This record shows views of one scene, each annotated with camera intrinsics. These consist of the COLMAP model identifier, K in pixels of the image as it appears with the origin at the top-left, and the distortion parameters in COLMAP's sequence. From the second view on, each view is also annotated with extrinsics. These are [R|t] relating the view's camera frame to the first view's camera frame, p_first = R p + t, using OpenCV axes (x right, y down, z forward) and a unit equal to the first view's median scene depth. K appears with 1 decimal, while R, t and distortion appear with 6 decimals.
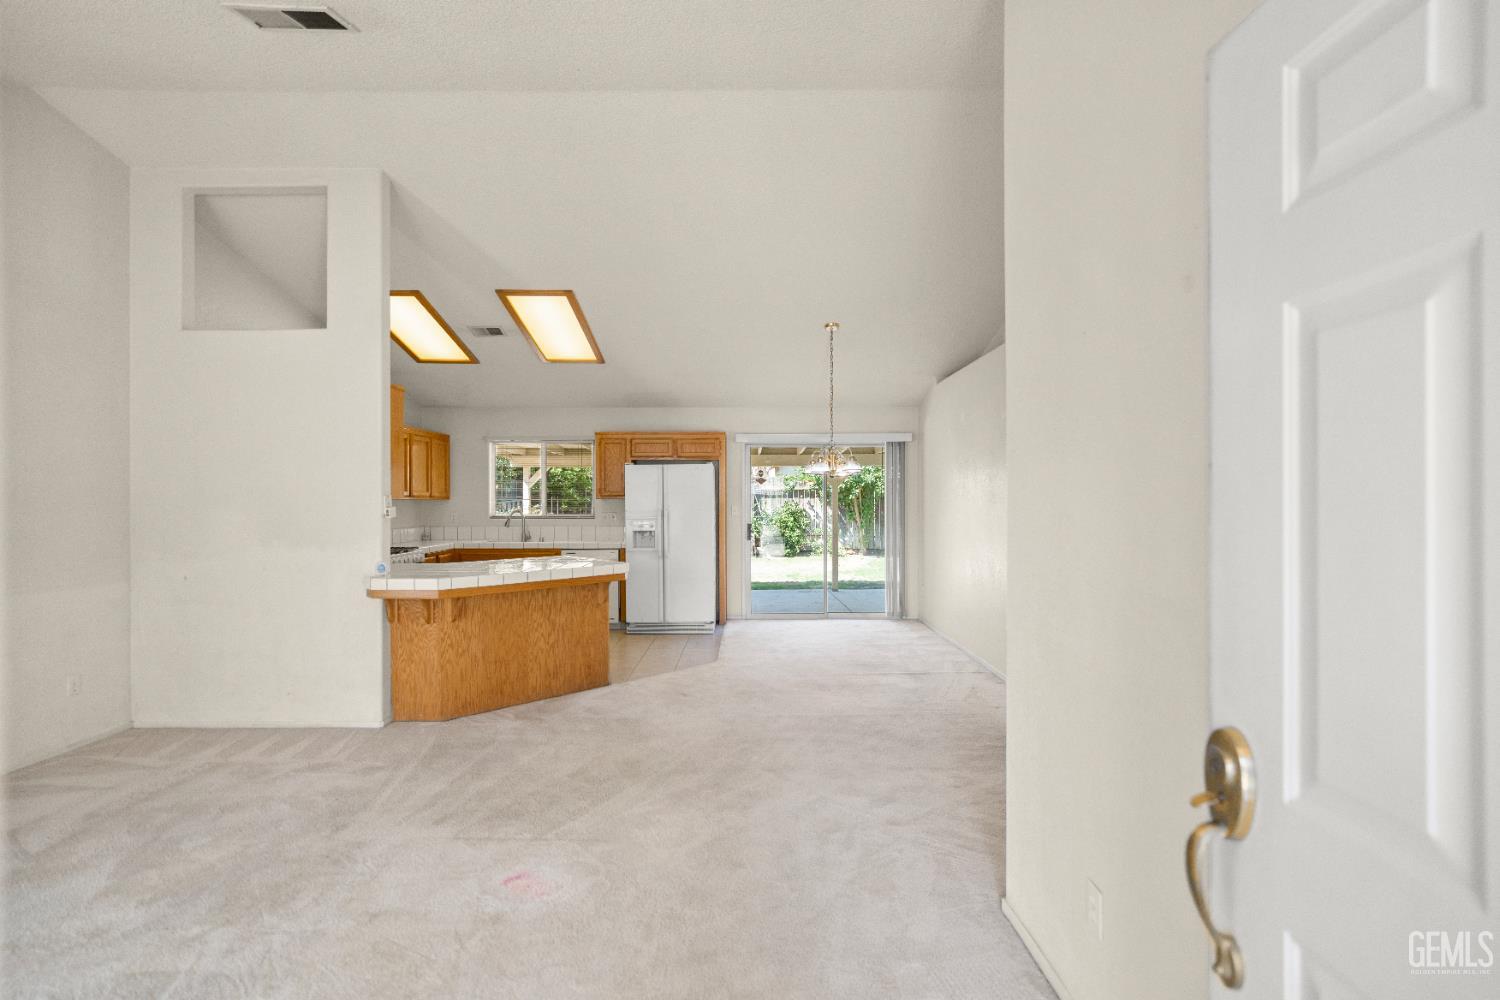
lens RADIAL K [[702.6, 0, 742.3], [0, 702.6, 499.5], [0, 0, 1]] dist [-0.000662, -0.000019]
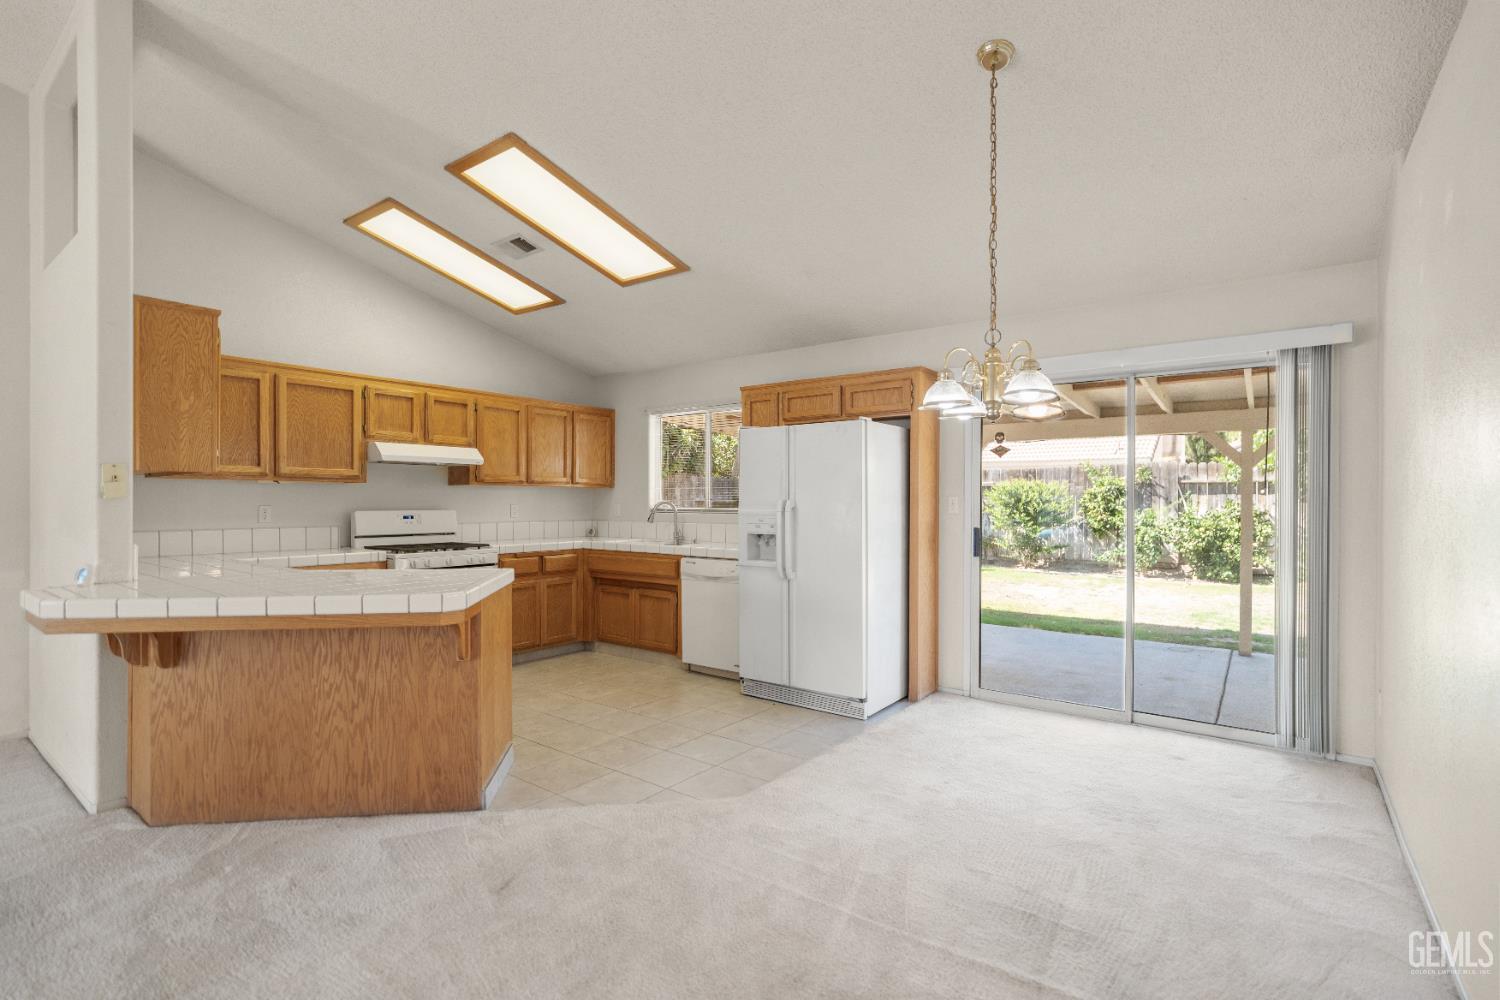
lens RADIAL K [[699.1, 0, 747.7], [0, 699.1, 502.5], [0, 0, 1]] dist [-0.008390, -0.000238]
pose [[0.801732, 0.006699, -0.597646, 0.218854], [-0.005471, 0.999978, 0.003869, 0.014558], [0.597658, 0.000168, 0.801751, 0.497352]]
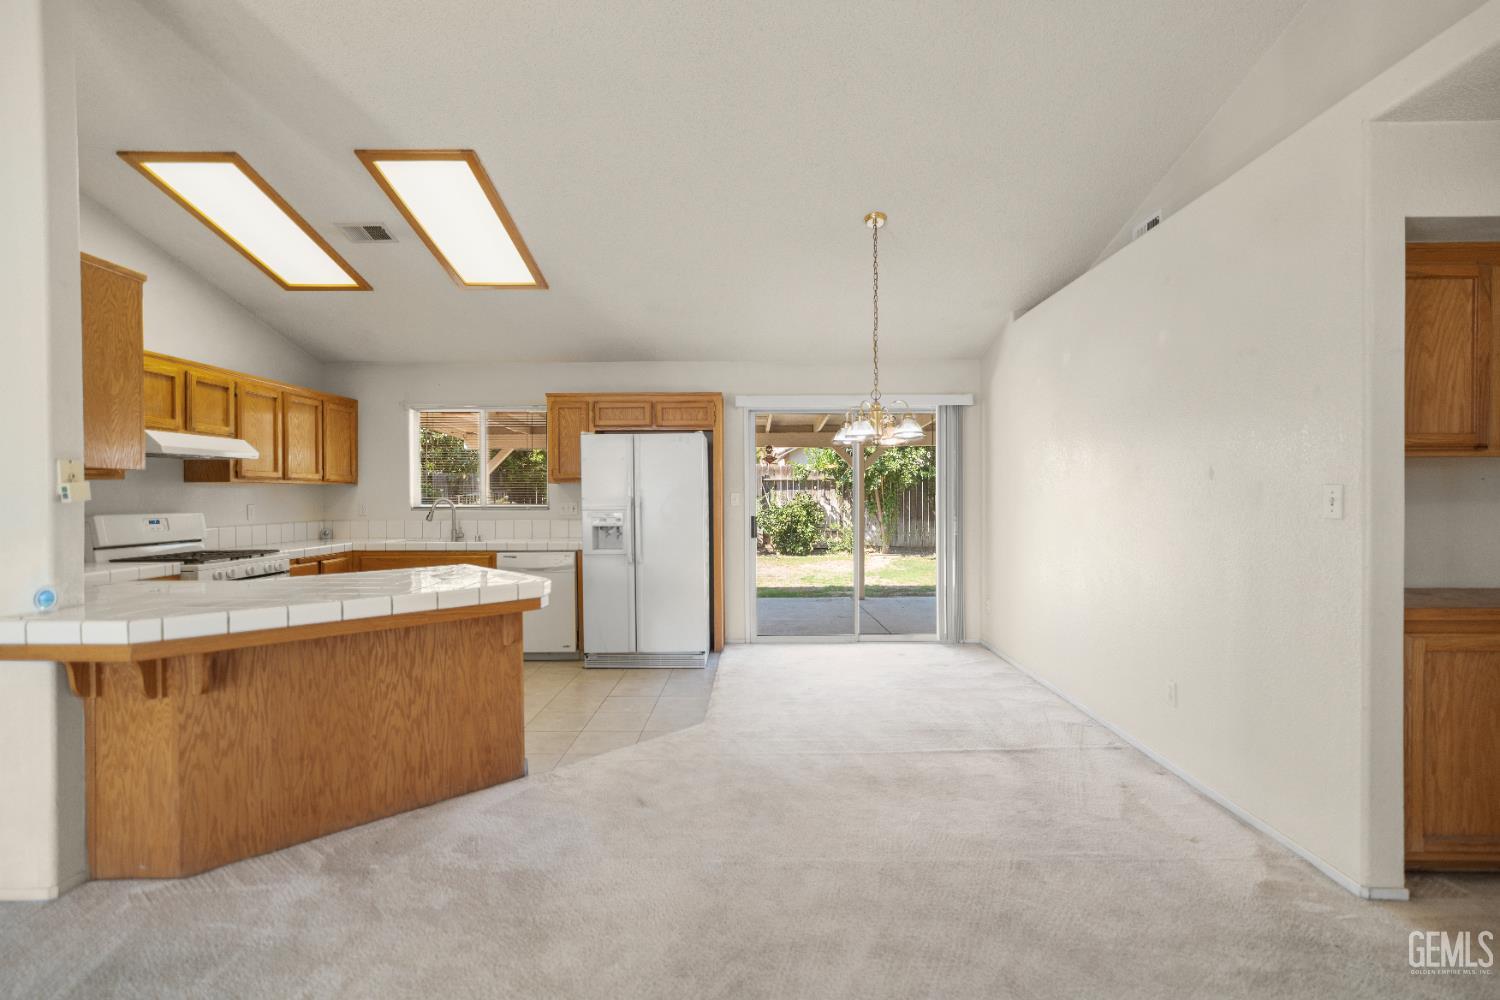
lens RADIAL K [[699.1, 0, 747.7], [0, 699.1, 502.5], [0, 0, 1]] dist [-0.008390, -0.000238]
pose [[0.999985, -0.002732, -0.004704, 0.006886], [0.002778, 0.999947, 0.009963, 0.013539], [0.004677, -0.009976, 0.999939, 0.283875]]
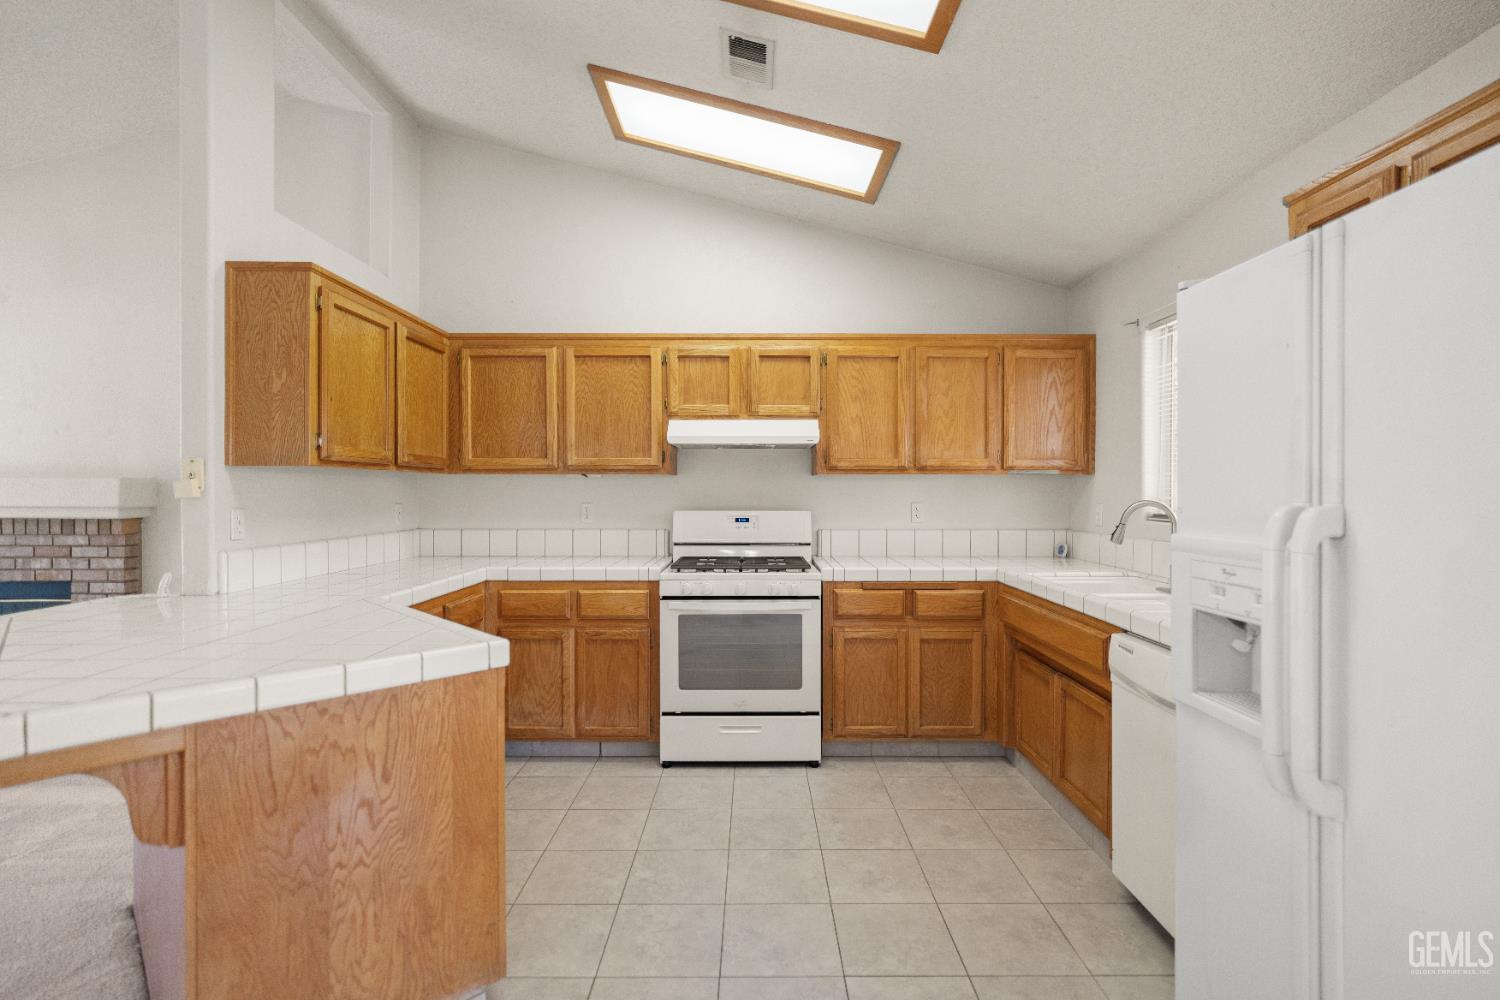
lens RADIAL K [[708.7, 0, 750.9], [0, 708.7, 495.4], [0, 0, 1]] dist [-0.012464, -0.000184]
pose [[0.014181, 0.009566, -0.999854, 0.046858], [-0.001326, 0.999954, 0.009548, 0.010510], [0.999899, 0.001191, 0.014193, 0.867305]]
